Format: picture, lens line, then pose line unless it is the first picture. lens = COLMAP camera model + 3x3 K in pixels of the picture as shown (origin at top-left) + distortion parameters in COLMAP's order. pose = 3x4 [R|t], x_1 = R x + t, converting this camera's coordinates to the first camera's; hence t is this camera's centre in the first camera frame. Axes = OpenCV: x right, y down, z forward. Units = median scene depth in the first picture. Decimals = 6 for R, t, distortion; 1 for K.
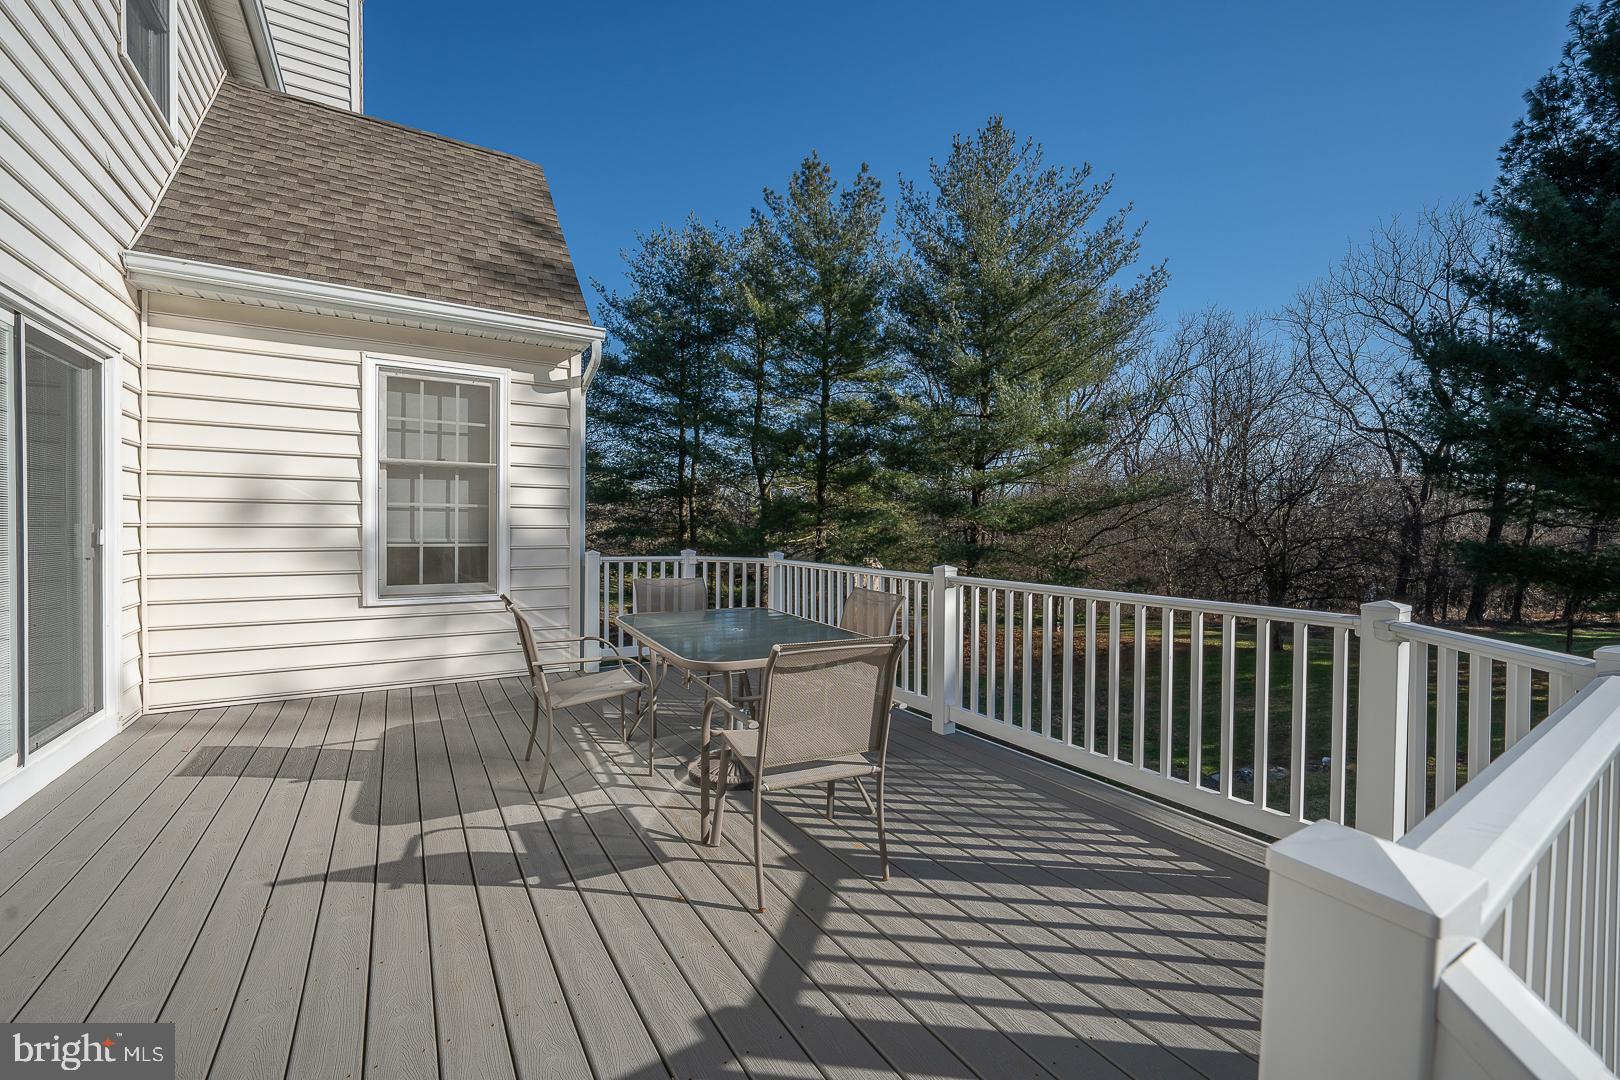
lens RADIAL K [[644.9, 0, 810.0], [0, 644.9, 540.0], [0, 0, 1]] dist [0.000380, -0.007816]
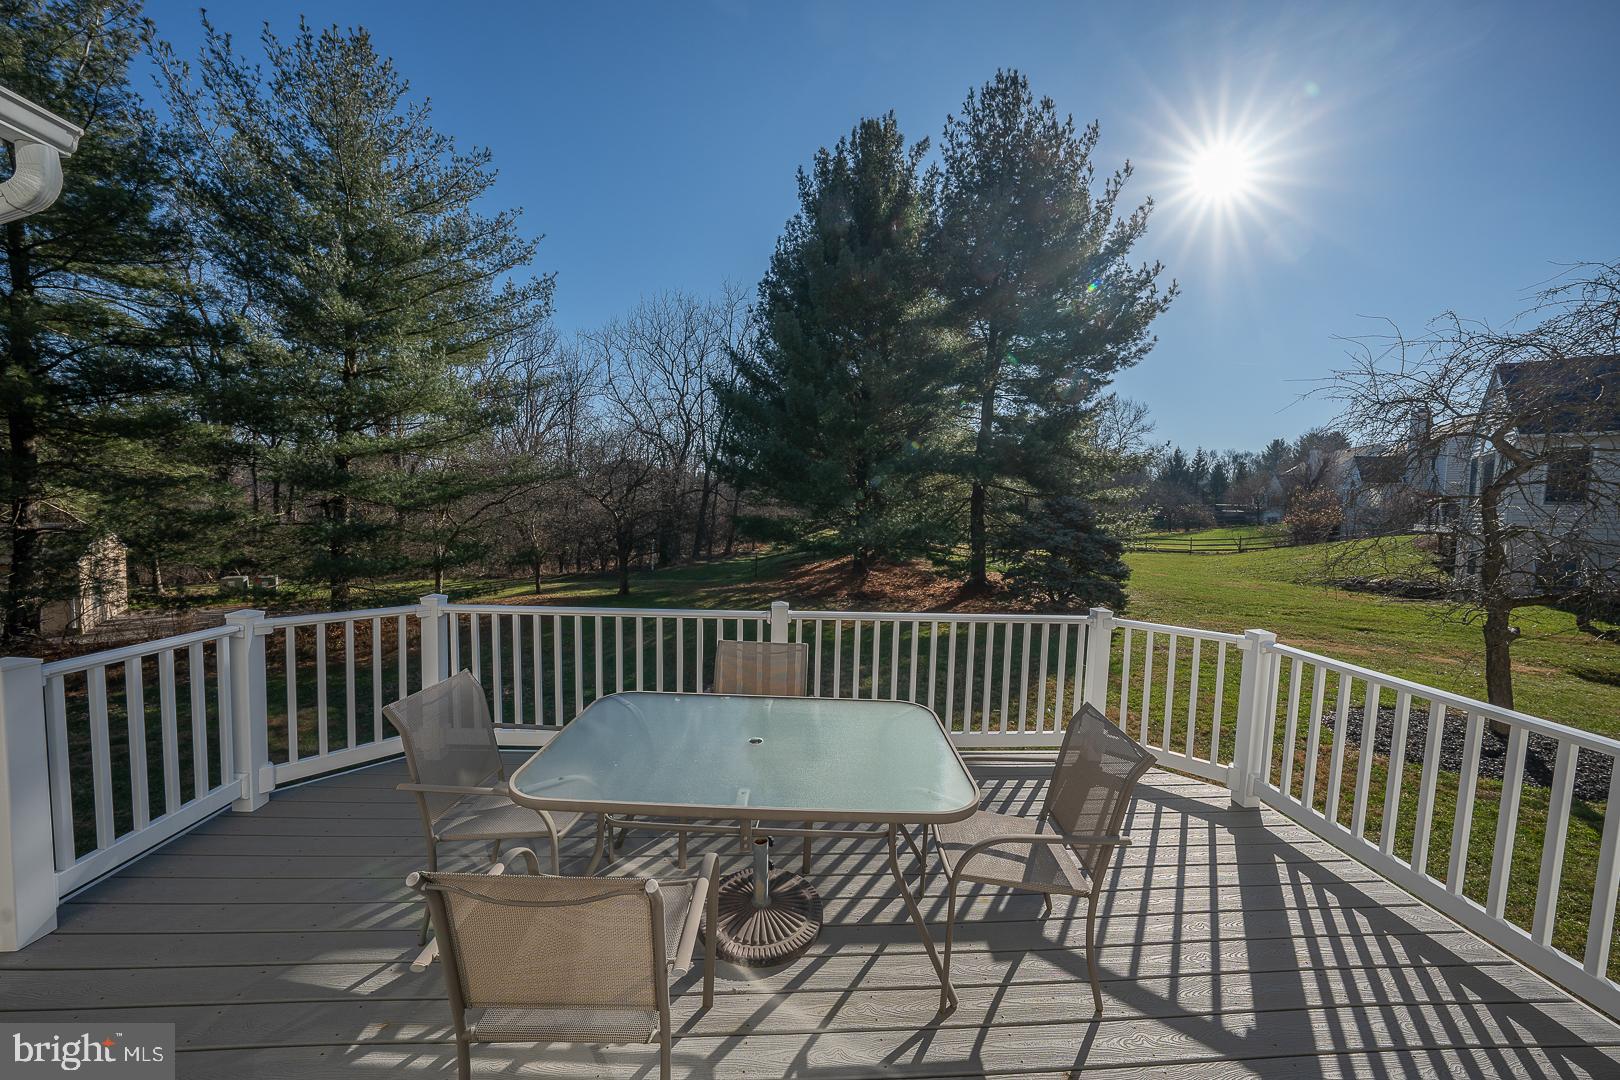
lens RADIAL K [[553.3, 0, 810.0], [0, 553.3, 540.0], [0, 0, 1]] dist [-0.016366, 0.000128]
pose [[0.478696, -0.051026, 0.876496, -0.110407], [-0.008700, 0.997985, 0.062851, -0.023657], [-0.877937, -0.037712, 0.477288, 0.111348]]
